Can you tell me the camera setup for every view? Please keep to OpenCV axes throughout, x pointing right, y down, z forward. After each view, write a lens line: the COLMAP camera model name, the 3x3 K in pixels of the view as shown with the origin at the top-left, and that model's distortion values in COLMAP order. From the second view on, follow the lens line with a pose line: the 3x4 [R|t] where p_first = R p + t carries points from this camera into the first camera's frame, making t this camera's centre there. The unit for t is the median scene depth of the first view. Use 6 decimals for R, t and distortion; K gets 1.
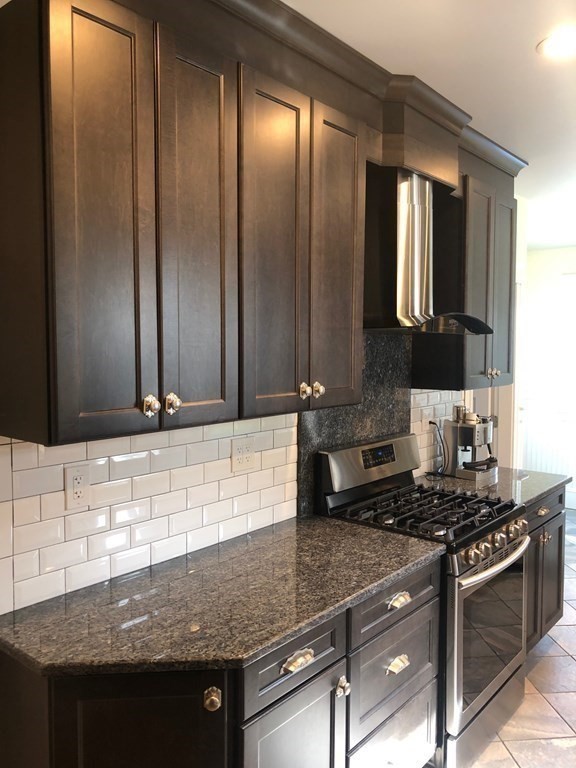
lens RADIAL K [[636.4, 0, 287.9], [0, 636.4, 384.7], [0, 0, 1]] dist [0.007271, -0.024608]
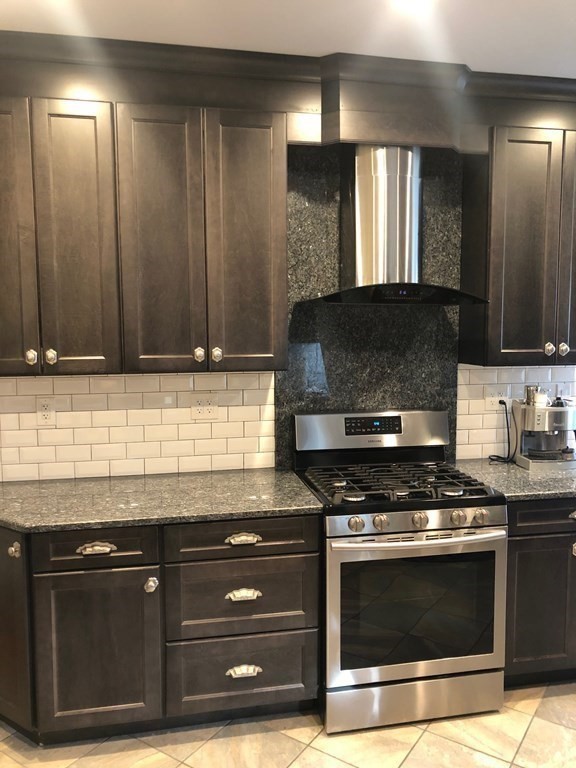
lens RADIAL K [[636.4, 0, 292.3], [0, 636.4, 384.0], [0, 0, 1]] dist [0.007271, -0.024608]
pose [[0.786697, 0.056194, -0.614777, 0.744831], [-0.035762, 0.998324, 0.045489, 0.003443], [0.616303, -0.013801, 0.787388, 0.123634]]
